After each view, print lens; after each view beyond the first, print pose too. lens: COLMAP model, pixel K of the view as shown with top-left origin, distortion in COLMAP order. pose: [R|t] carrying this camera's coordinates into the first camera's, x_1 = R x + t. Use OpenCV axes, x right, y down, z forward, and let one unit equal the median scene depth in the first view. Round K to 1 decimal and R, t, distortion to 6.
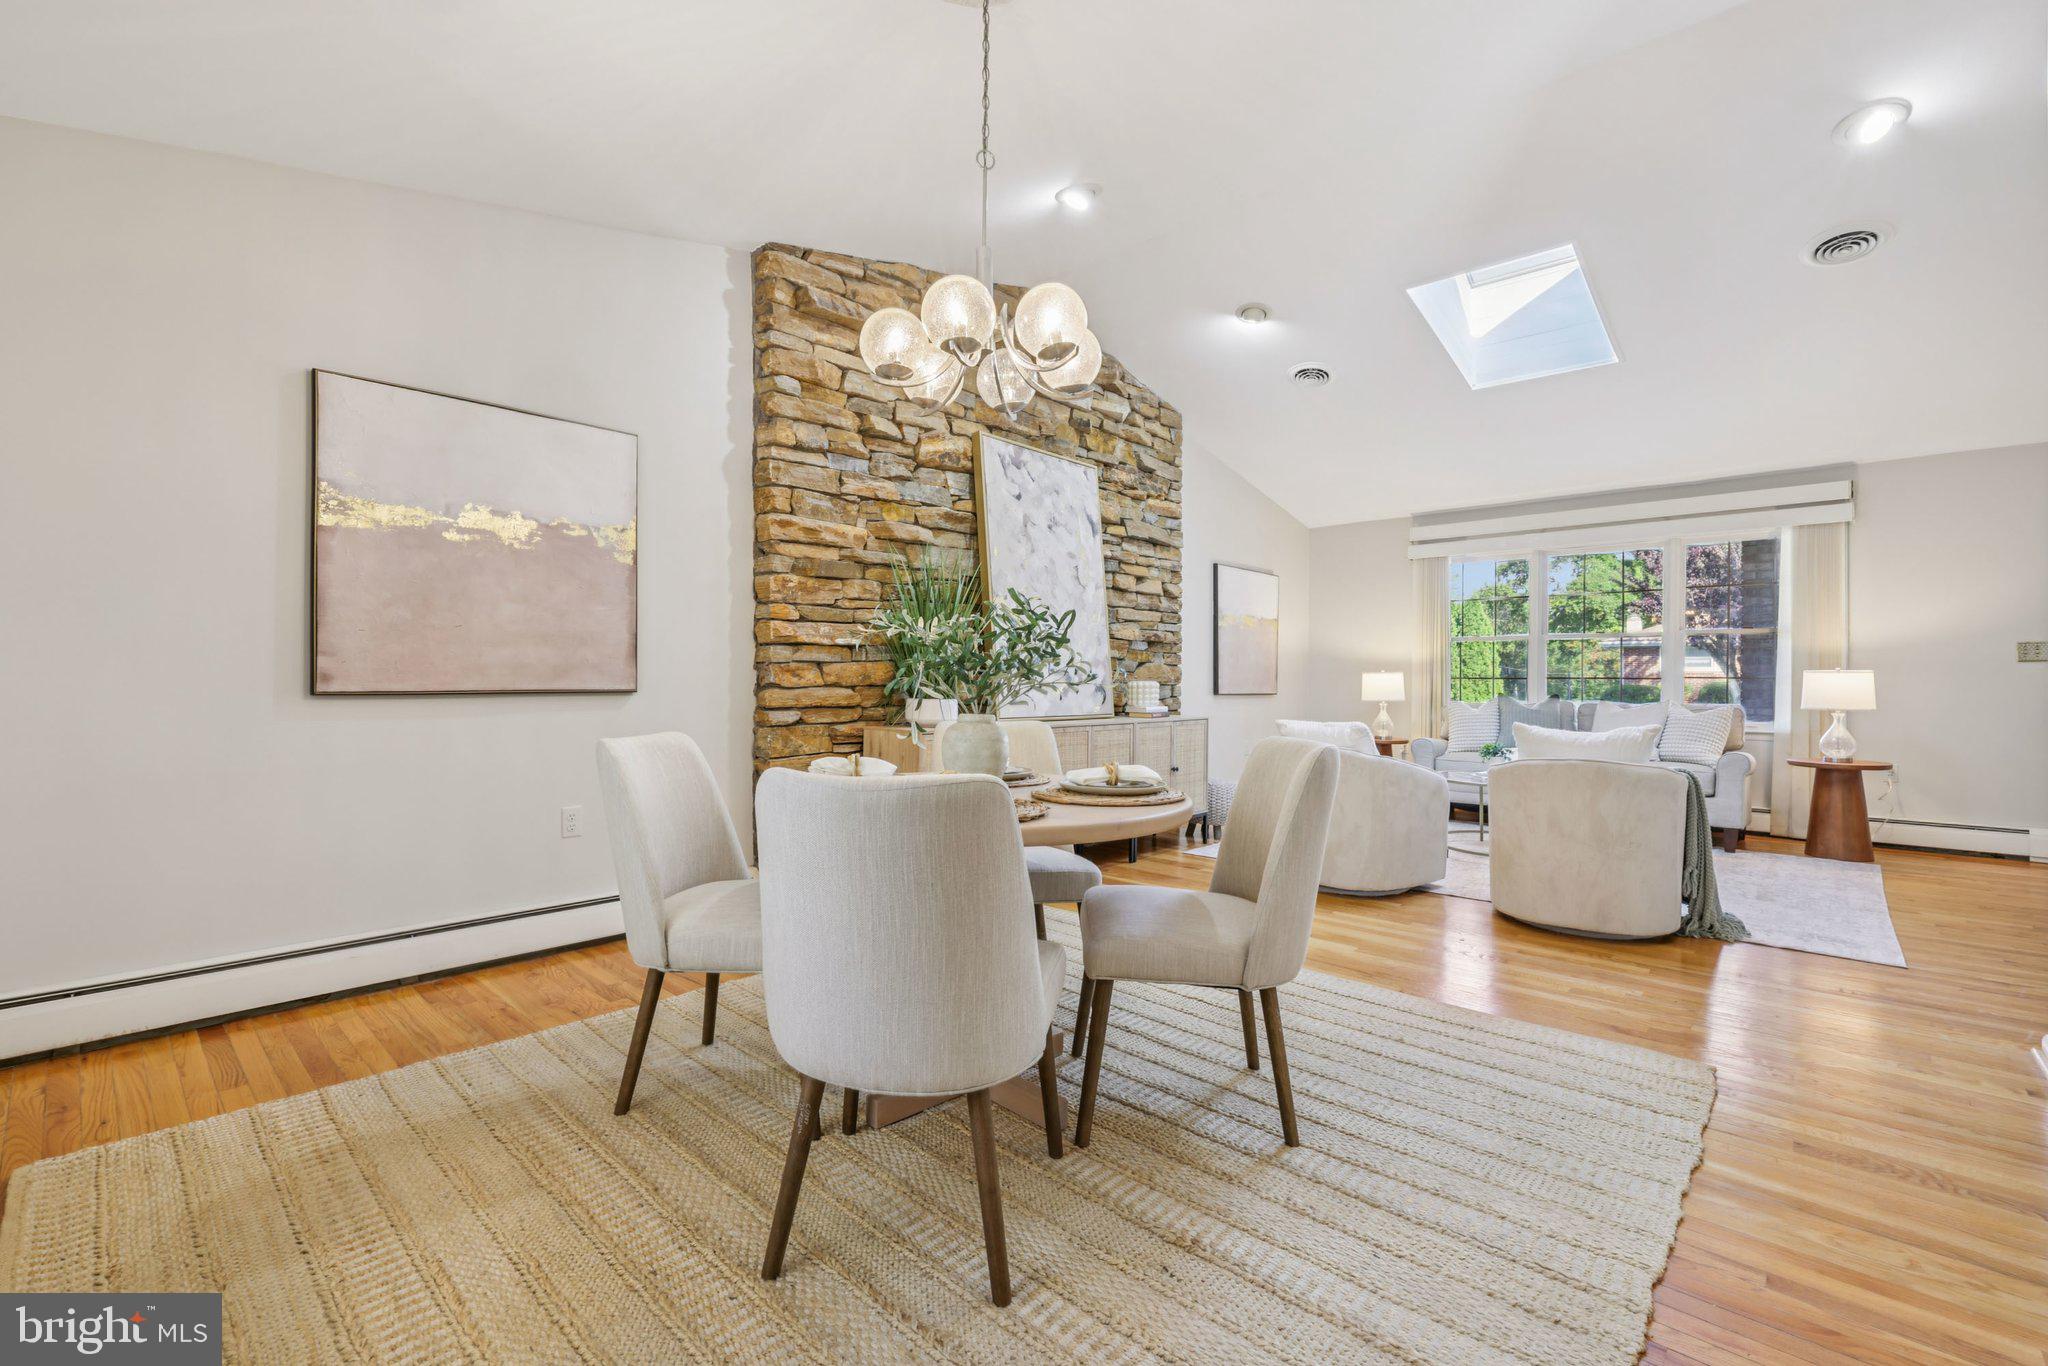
lens RADIAL K [[879.6, 0, 1022.2], [0, 879.6, 669.3], [0, 0, 1]] dist [-0.000191, 0.000272]
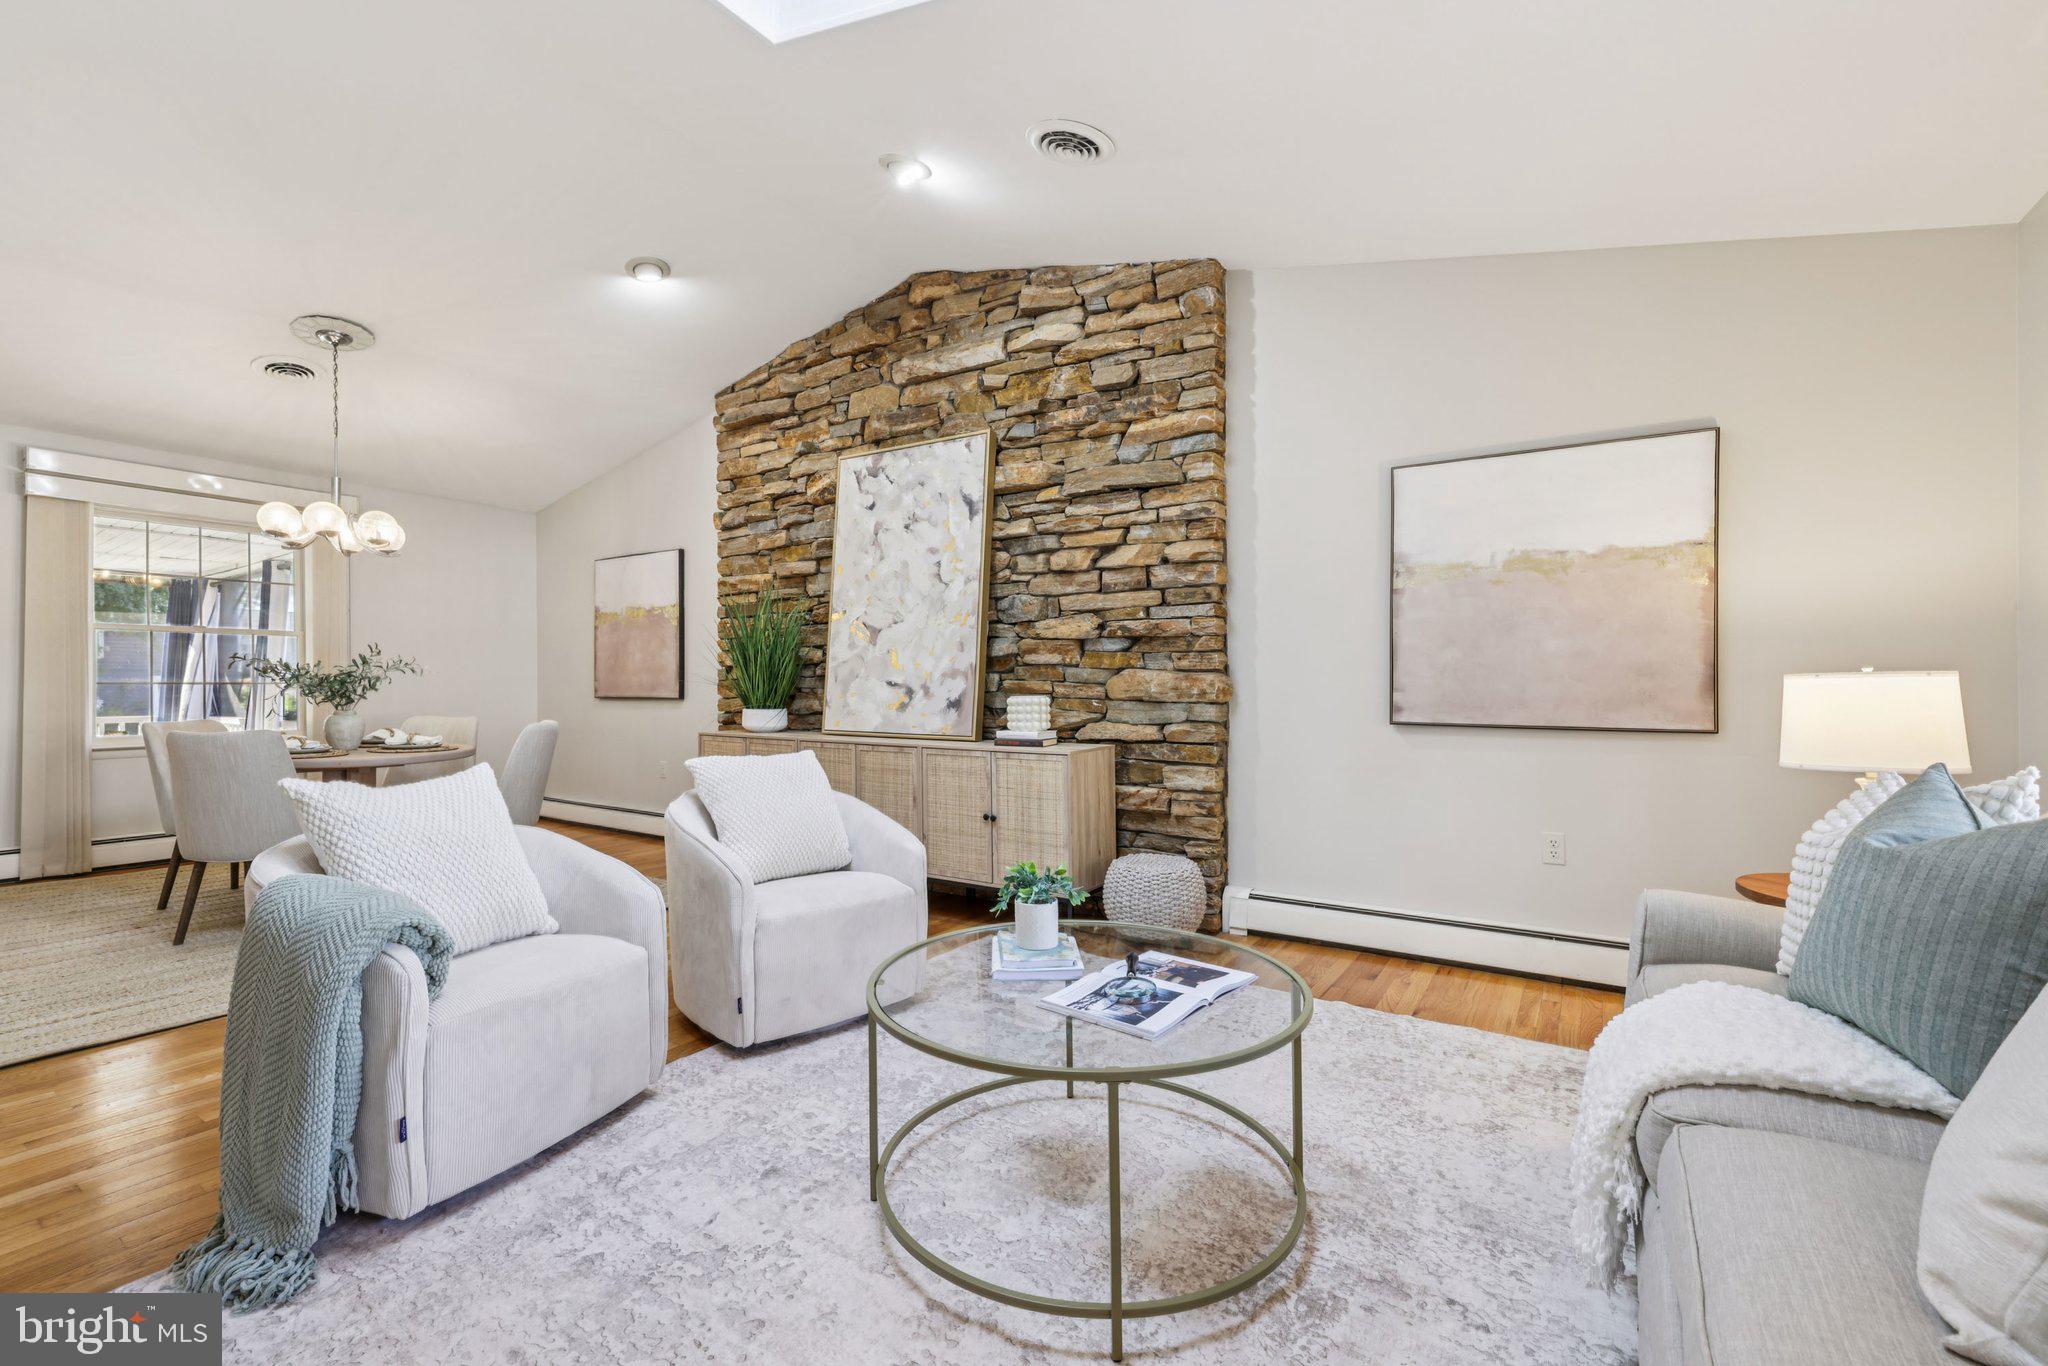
lens RADIAL K [[856.3, 0, 1024.0], [0, 856.3, 683.0], [0, 0, 1]] dist [-0.001581, 0.000092]
pose [[0.175144, -0.007138, -0.984517, 1.102388], [0.010386, 0.999931, -0.005402, 0.009107], [0.984488, -0.009279, 0.175206, 1.138688]]
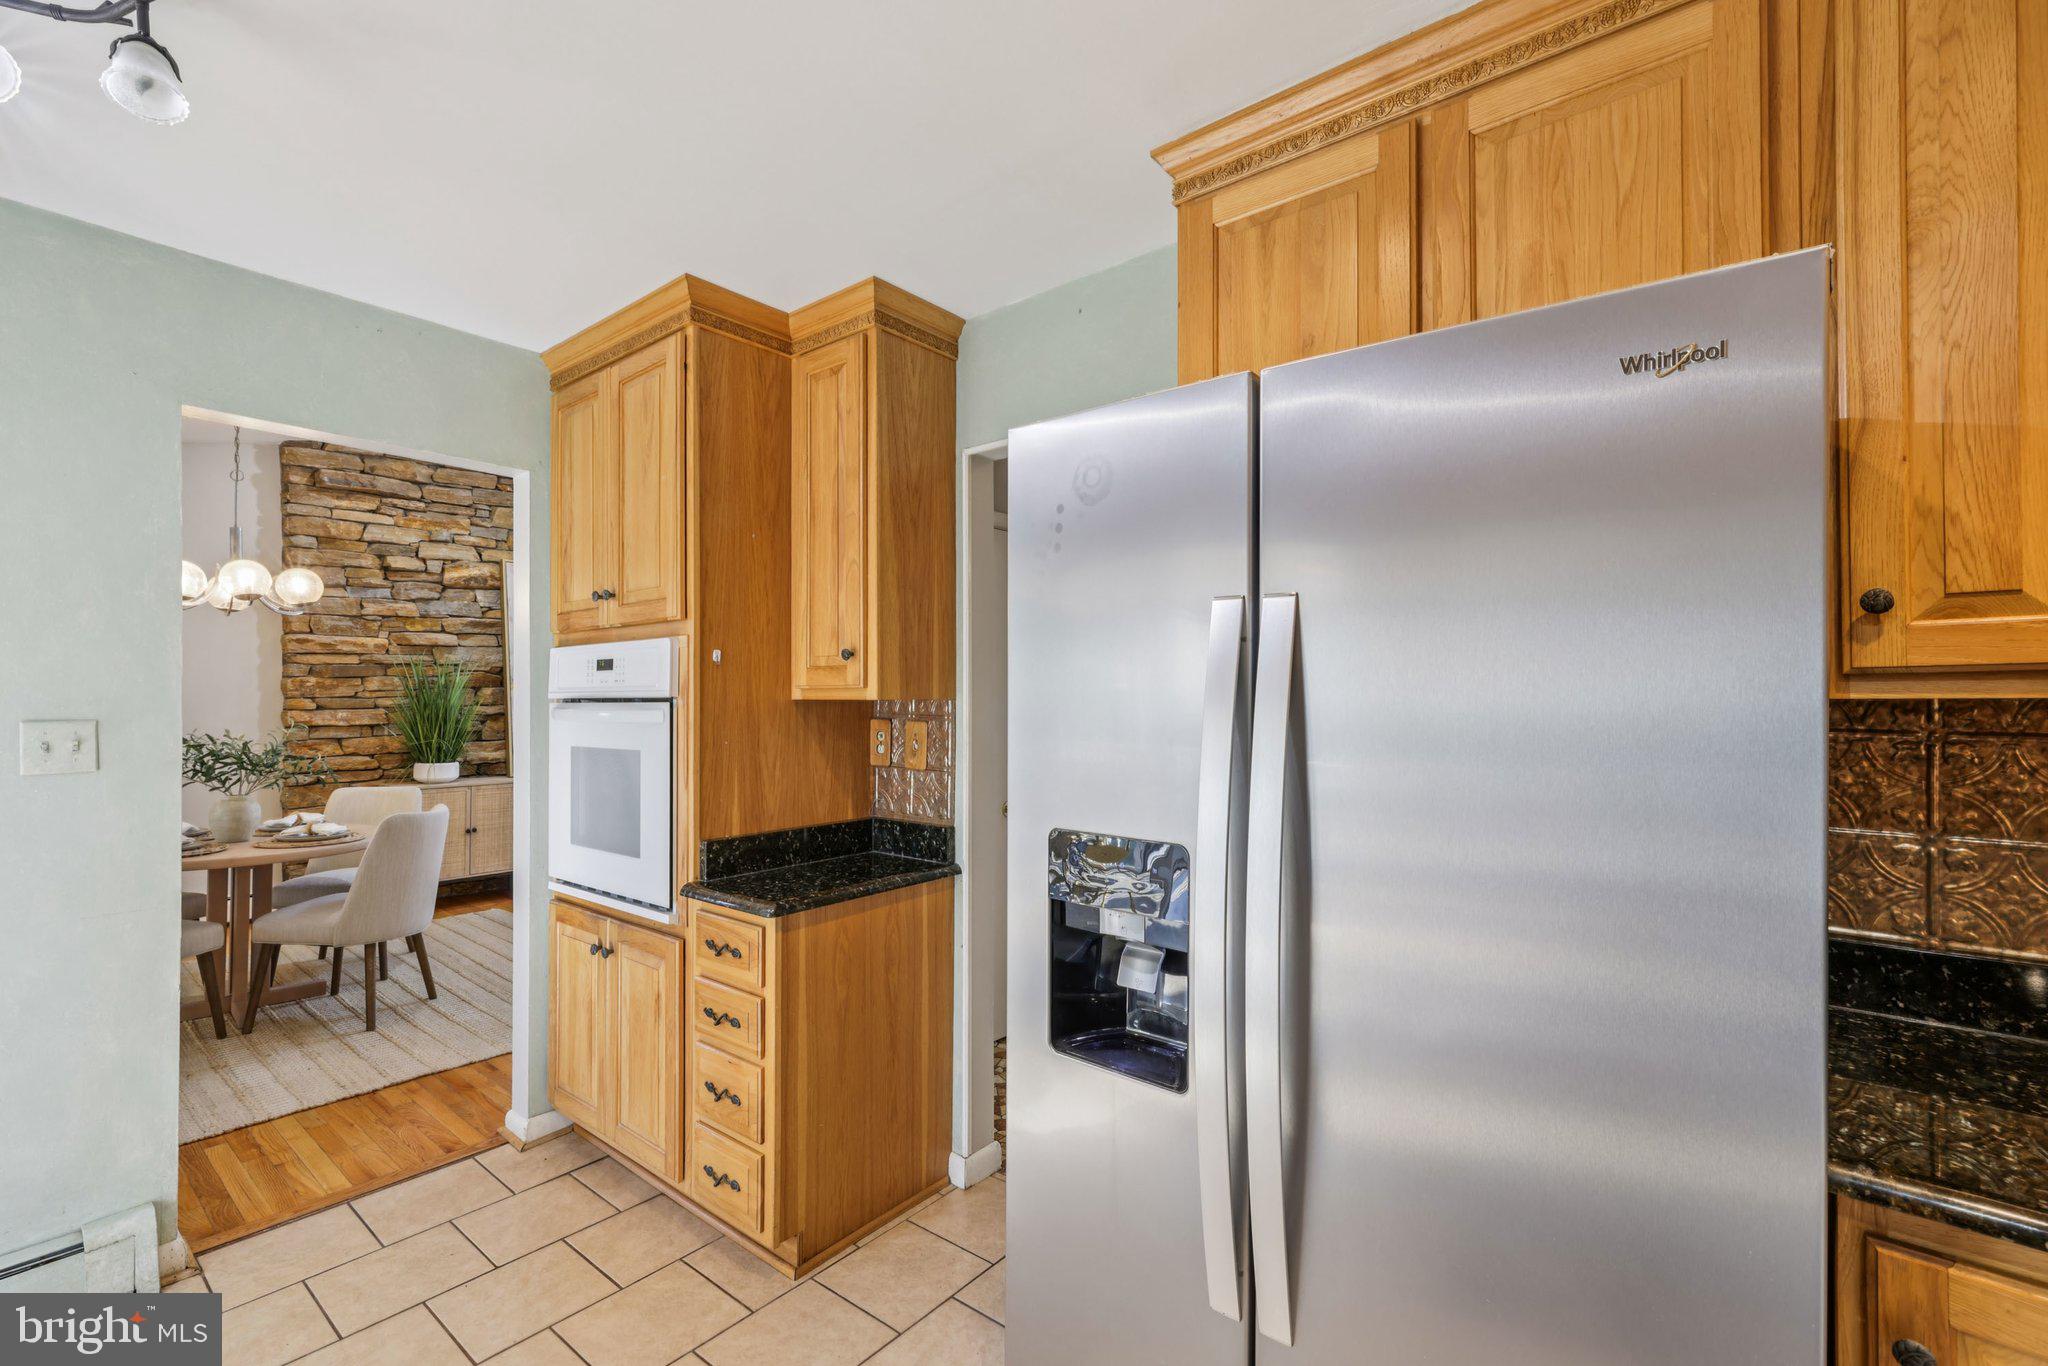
lens RADIAL K [[888.2, 0, 1024.0], [0, 888.2, 683.0], [0, 0, 1]] dist [-0.001888, 0.000666]
pose [[0.998499, -0.007940, 0.054185, 0.736140], [0.008114, 0.999963, -0.002986, -0.078702], [-0.054159, 0.003421, 0.998526, -0.433213]]
